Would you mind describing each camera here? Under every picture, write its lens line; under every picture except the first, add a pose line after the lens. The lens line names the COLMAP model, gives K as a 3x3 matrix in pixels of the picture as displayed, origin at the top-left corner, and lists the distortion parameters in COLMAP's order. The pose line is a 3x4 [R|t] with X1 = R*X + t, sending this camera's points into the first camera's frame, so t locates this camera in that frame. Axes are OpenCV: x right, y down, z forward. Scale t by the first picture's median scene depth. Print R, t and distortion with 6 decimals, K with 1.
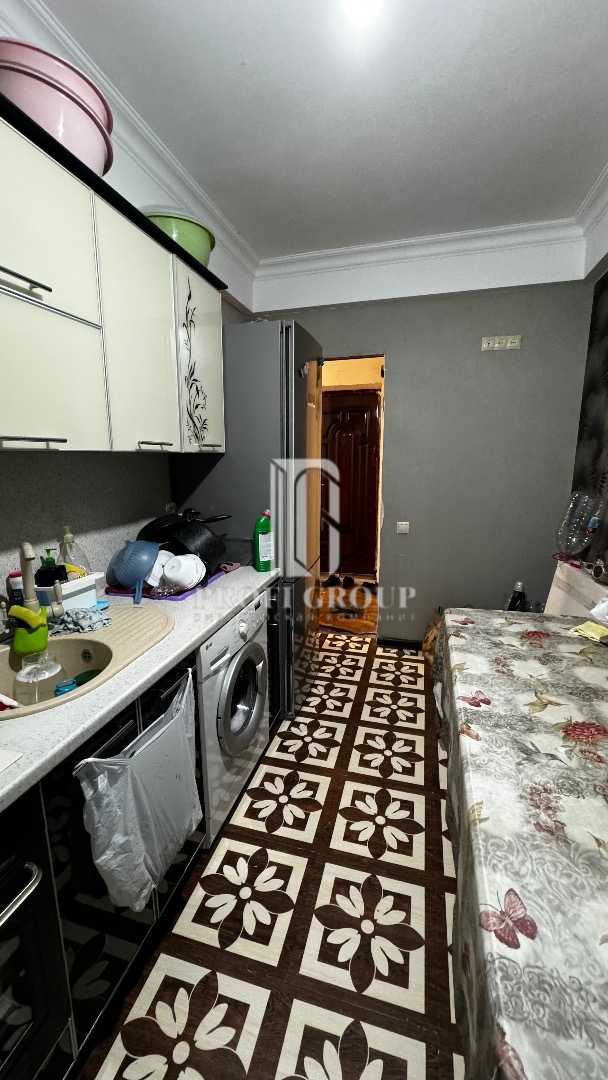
lens RADIAL K [[427.5, 0, 303.4], [0, 427.5, 541.1], [0, 0, 1]] dist [0.003769, -0.001159]
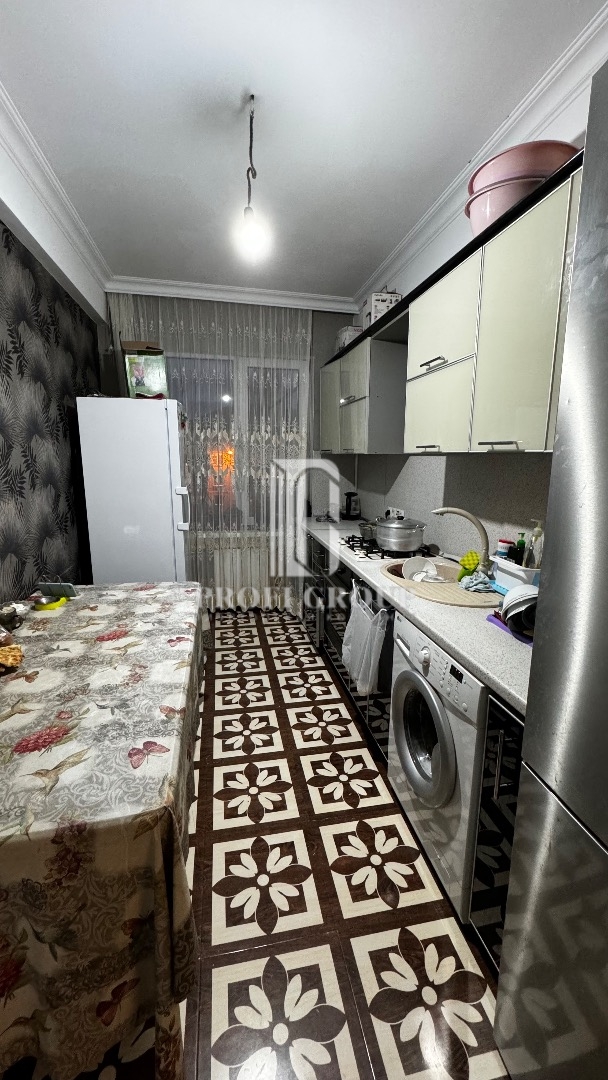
lens RADIAL K [[427.5, 0, 307.5], [0, 427.5, 539.8], [0, 0, 1]] dist [0.003769, -0.001159]
pose [[-0.889594, 0.091018, -0.447592, 0.447691], [-0.089190, 0.926464, 0.365662, -0.321592], [0.447960, 0.365212, -0.816059, 1.578373]]
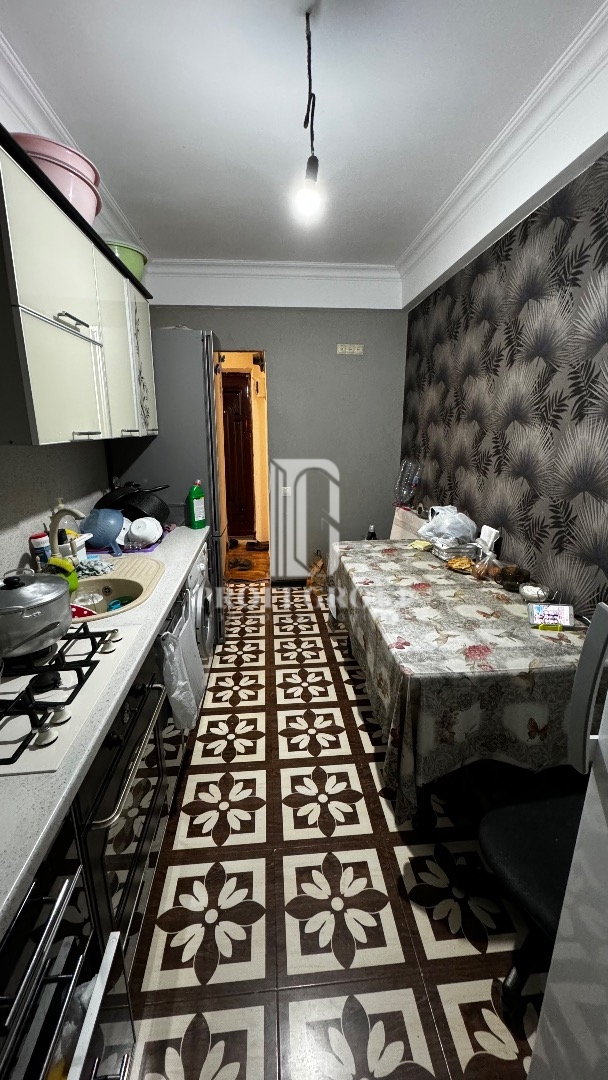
lens RADIAL K [[427.5, 0, 302.8], [0, 427.5, 542.6], [0, 0, 1]] dist [0.003769, -0.001159]
pose [[0.937411, -0.088525, 0.336784, -0.304184], [0.064977, 0.994628, 0.080584, 0.038286], [-0.342108, -0.053657, 0.938127, -0.398962]]
